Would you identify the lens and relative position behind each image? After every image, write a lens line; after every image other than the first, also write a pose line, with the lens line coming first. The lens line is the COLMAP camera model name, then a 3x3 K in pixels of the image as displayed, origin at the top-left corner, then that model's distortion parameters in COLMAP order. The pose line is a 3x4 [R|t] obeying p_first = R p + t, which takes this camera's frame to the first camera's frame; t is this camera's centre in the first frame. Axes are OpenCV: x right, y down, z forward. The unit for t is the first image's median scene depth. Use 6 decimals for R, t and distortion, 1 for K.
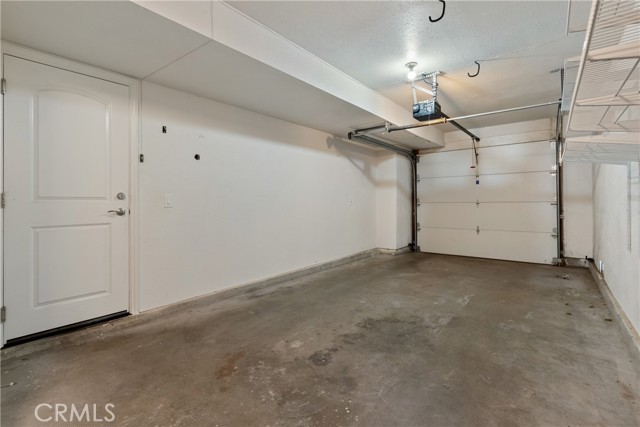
lens RADIAL K [[287.9, 0, 320.9], [0, 287.9, 210.7], [0, 0, 1]] dist [-0.004313, 0.000792]
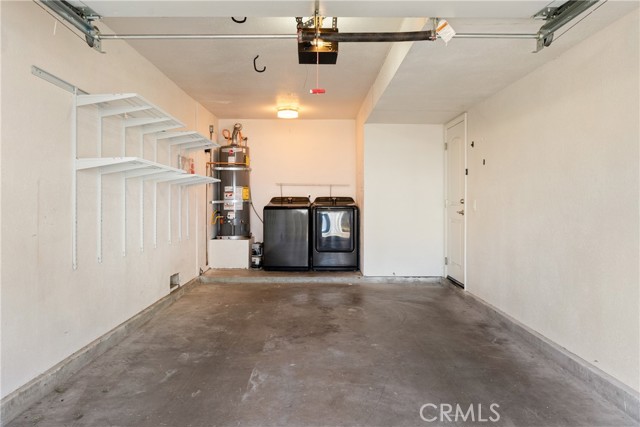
lens RADIAL K [[476.1, 0, 320.0], [0, 476.1, 213.5], [0, 0, 1]] dist [-0.001140, -0.000953]
pose [[-0.775530, 0.021142, -0.630956, 1.224187], [-0.017429, 0.998341, 0.054875, -0.098457], [0.631070, 0.053554, -0.773875, 2.217655]]
